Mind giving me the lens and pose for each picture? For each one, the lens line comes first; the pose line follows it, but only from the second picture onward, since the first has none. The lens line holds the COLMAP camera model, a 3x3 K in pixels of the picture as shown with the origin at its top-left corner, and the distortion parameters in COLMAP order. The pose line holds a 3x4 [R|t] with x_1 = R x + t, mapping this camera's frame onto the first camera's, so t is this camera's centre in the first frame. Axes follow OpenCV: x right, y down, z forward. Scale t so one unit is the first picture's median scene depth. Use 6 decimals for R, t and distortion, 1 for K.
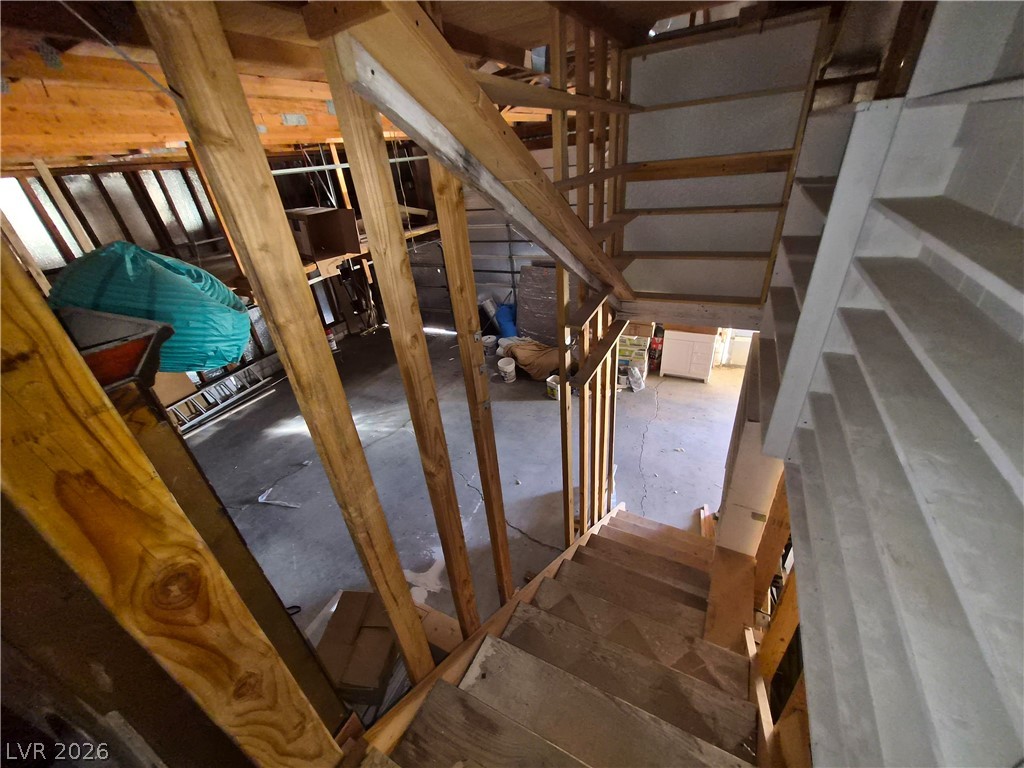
lens RADIAL K [[405.9, 0, 511.7], [0, 405.9, 383.8], [0, 0, 1]] dist [0.002331, 0.000183]
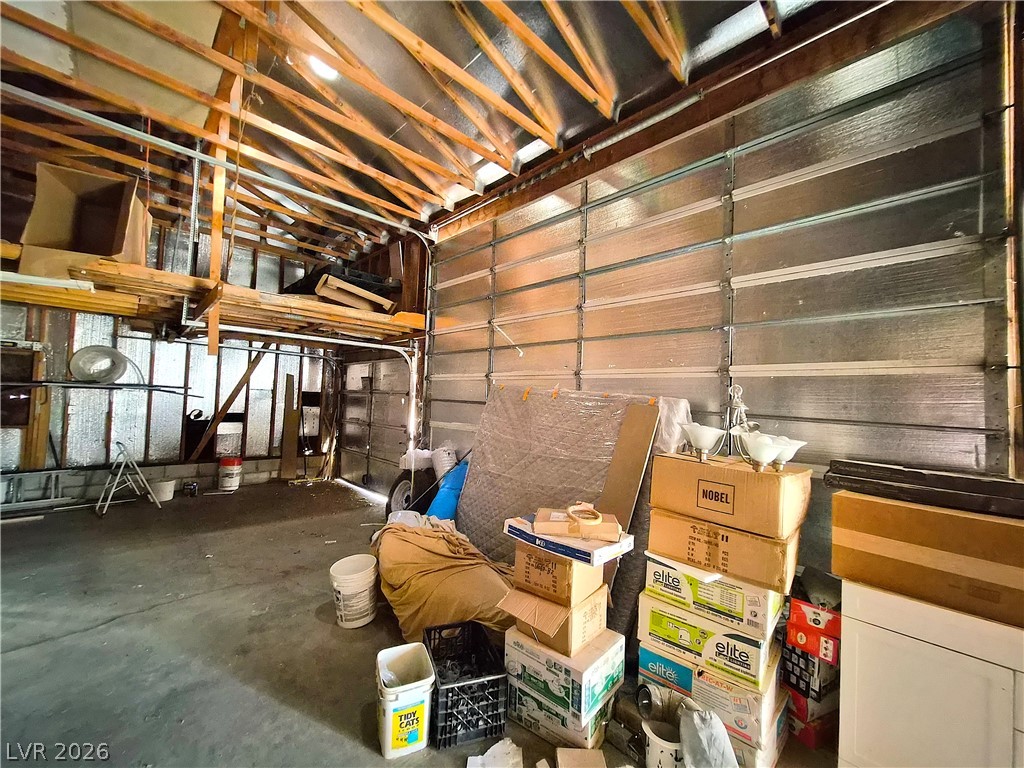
lens RADIAL K [[405.9, 0, 508.0], [0, 405.9, 384.8], [0, 0, 1]] dist [0.002331, 0.000183]
pose [[0.940769, 0.119016, -0.317474, 0.239624], [-0.264219, 0.844134, -0.466504, -0.059340], [0.212469, 0.522755, 0.825581, 0.663650]]
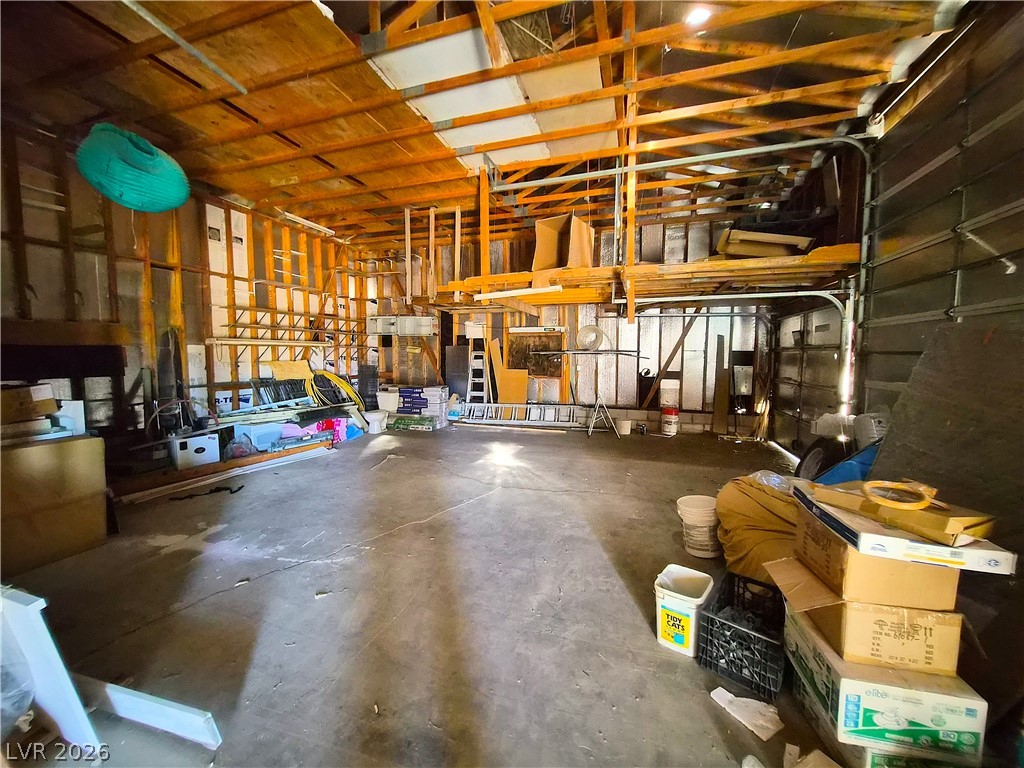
lens RADIAL K [[405.9, 0, 506.4], [0, 405.9, 386.6], [0, 0, 1]] dist [0.002331, 0.000183]
pose [[0.156351, 0.172334, -0.972551, 0.373044], [-0.495879, 0.865267, 0.073604, -0.096150], [0.854201, 0.470759, 0.220742, 0.725828]]
